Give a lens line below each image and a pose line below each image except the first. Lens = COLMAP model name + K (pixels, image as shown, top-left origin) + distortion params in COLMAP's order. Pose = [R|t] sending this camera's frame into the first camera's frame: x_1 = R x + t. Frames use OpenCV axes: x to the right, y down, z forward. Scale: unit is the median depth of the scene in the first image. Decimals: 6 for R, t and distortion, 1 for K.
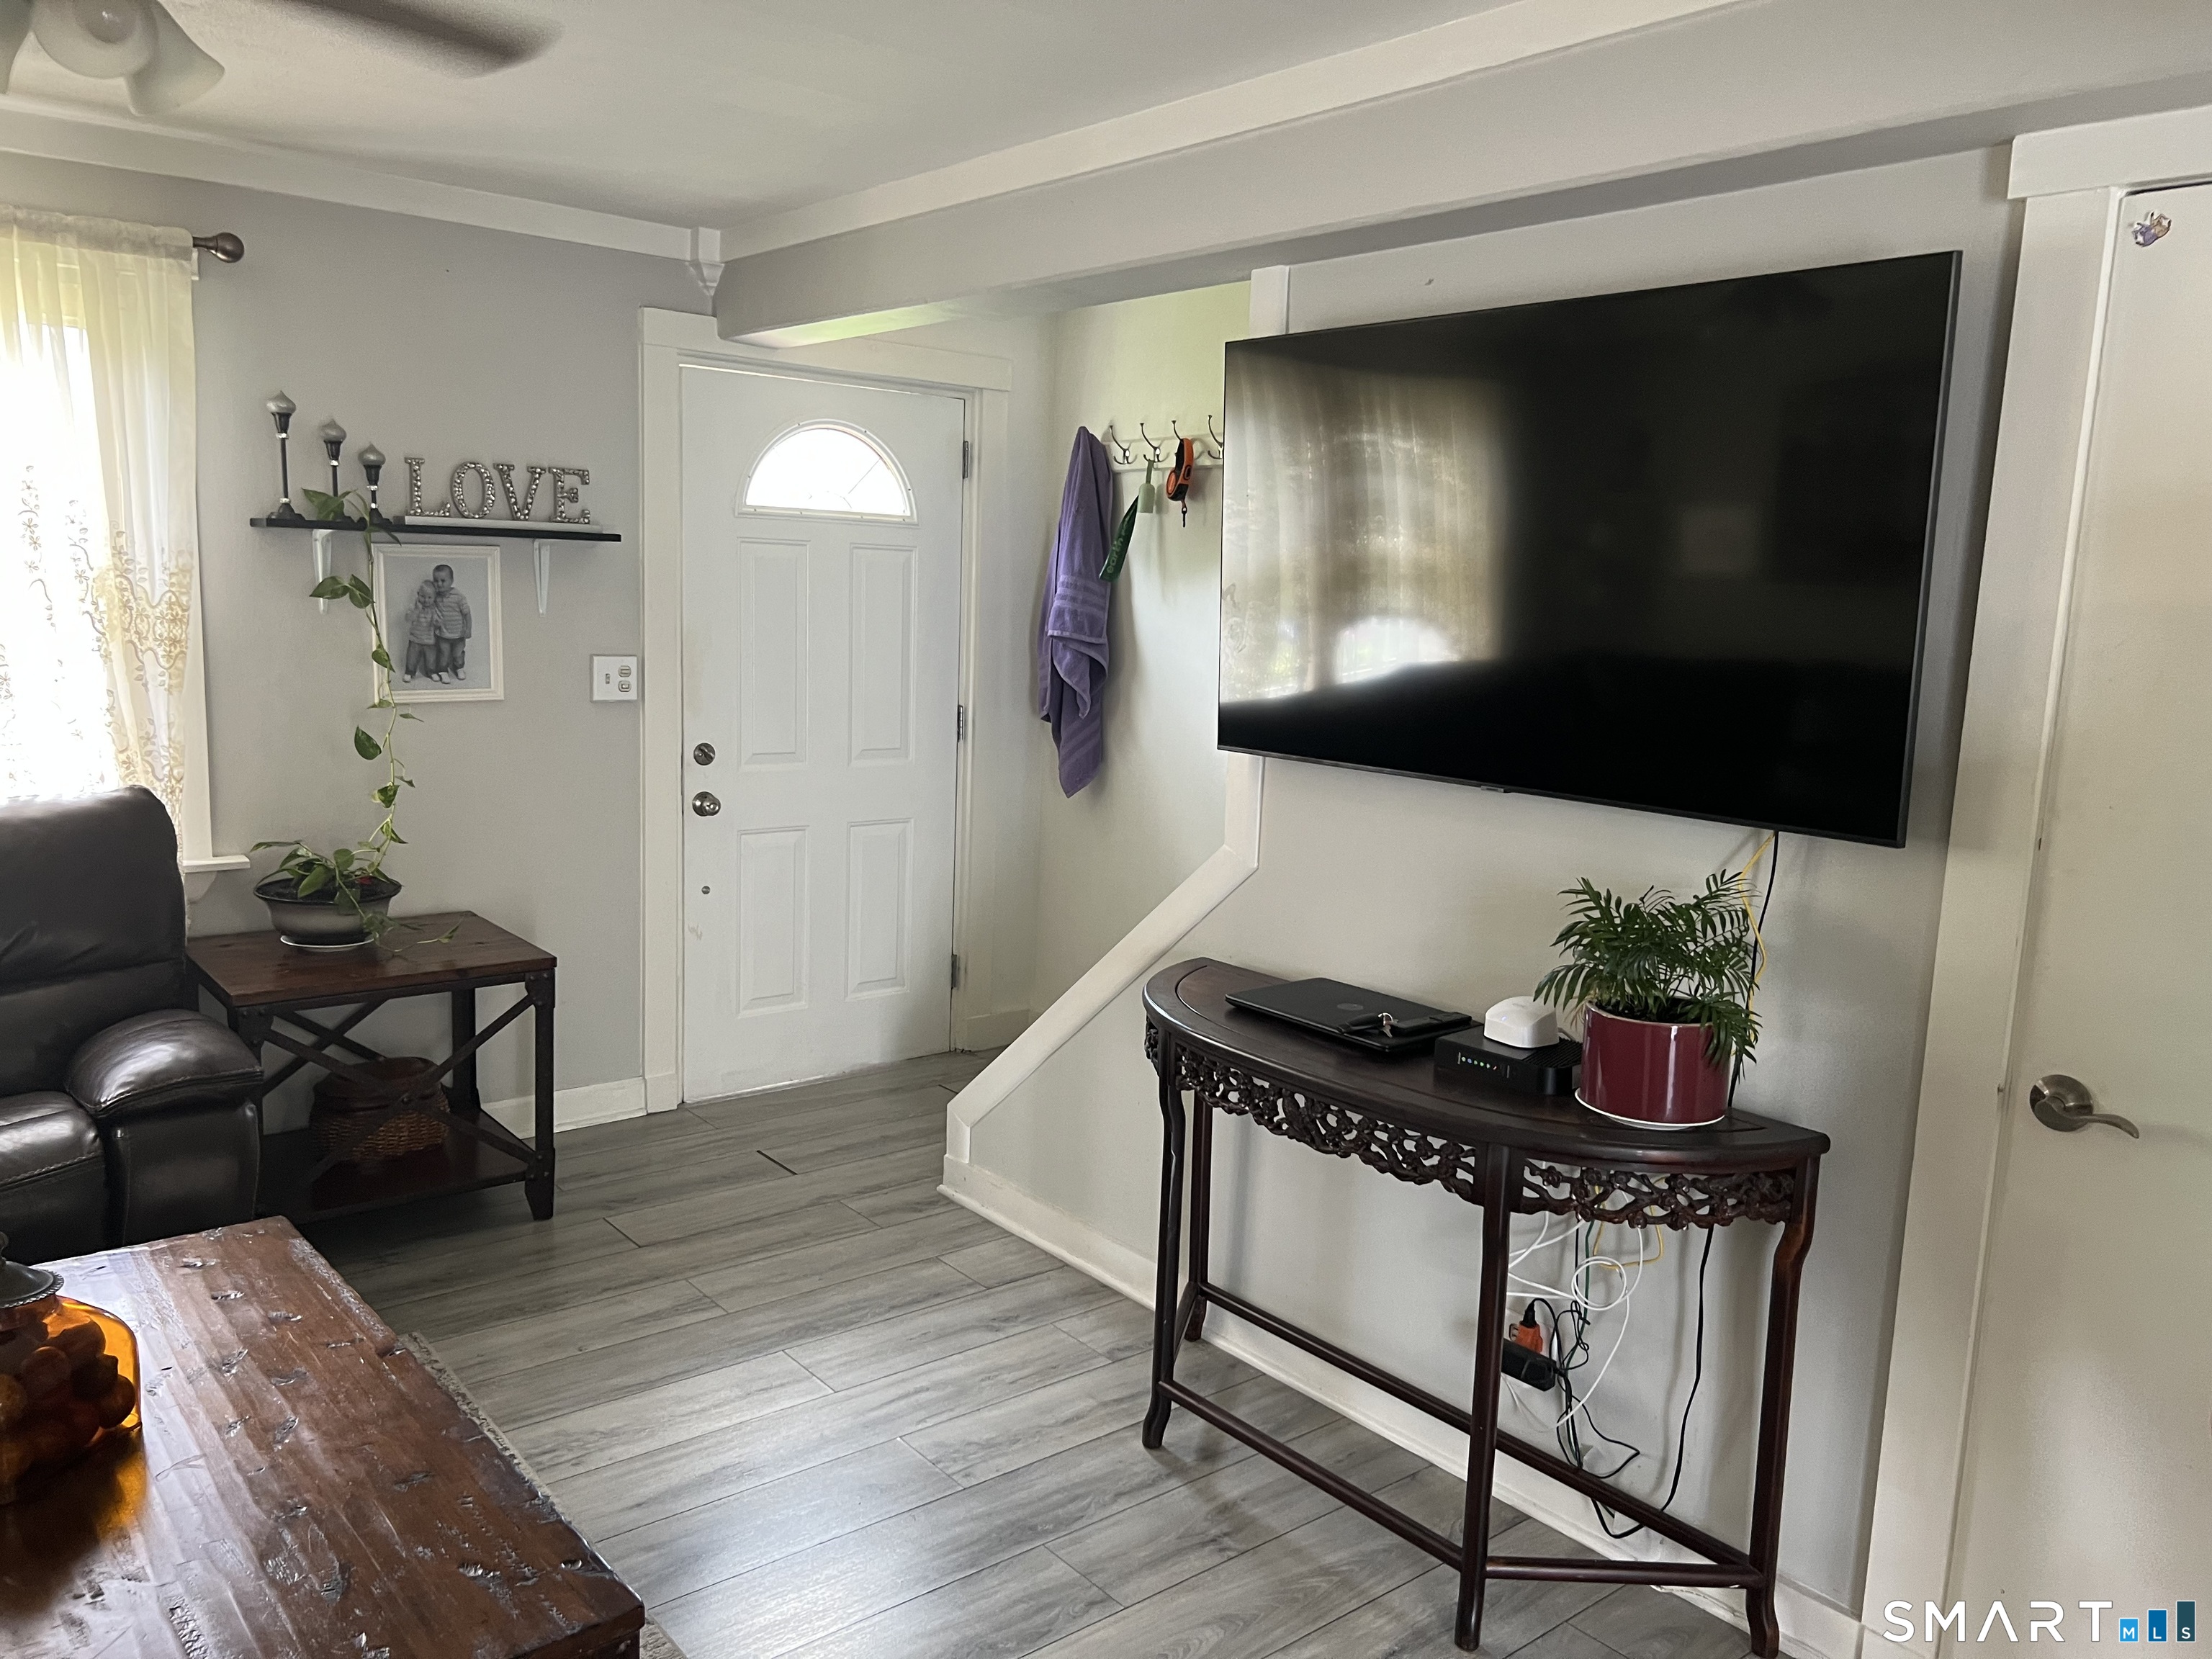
lens RADIAL K [[1673.8, 0, 1106.4], [0, 1673.8, 828.4], [0, 0, 1]] dist [0.007105, -0.003387]
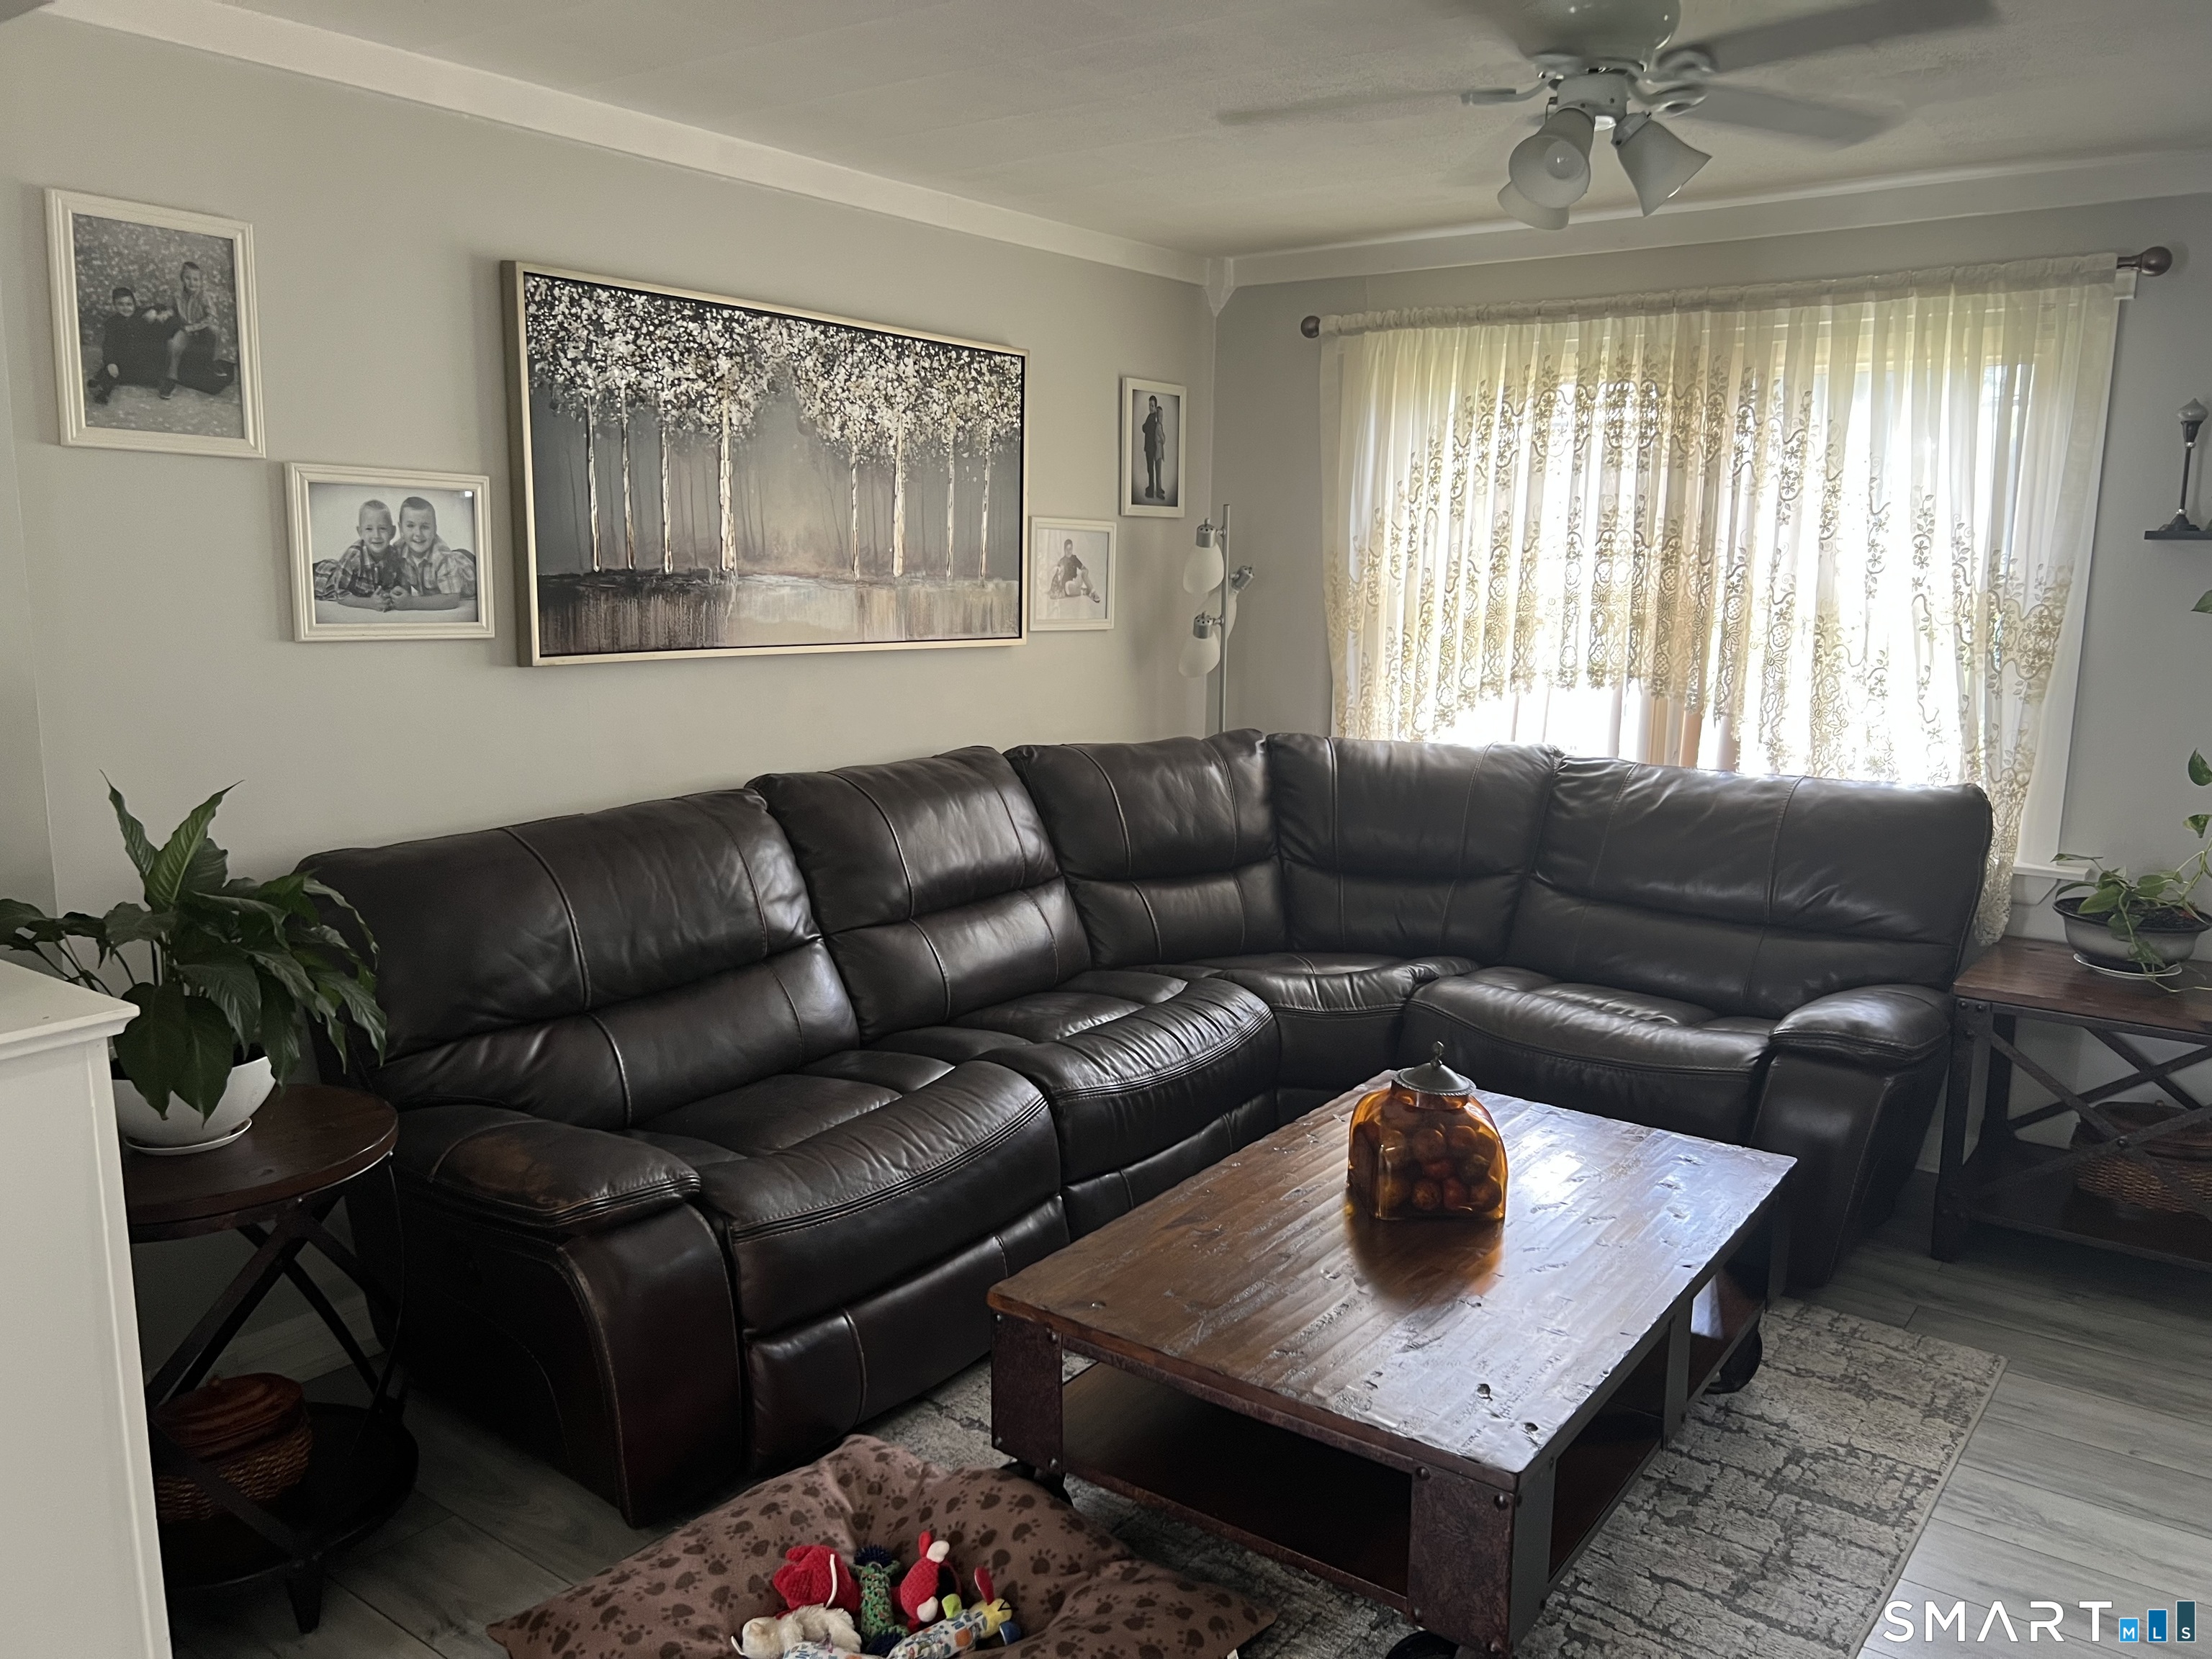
lens RADIAL K [[1673.8, 0, 1106.0], [0, 1673.8, 828.3], [0, 0, 1]] dist [0.007105, -0.003387]
pose [[0.251448, 0.129331, -0.959191, 0.321791], [-0.142502, 0.985179, 0.095479, -0.020970], [0.957323, 0.112678, 0.266151, 0.178083]]
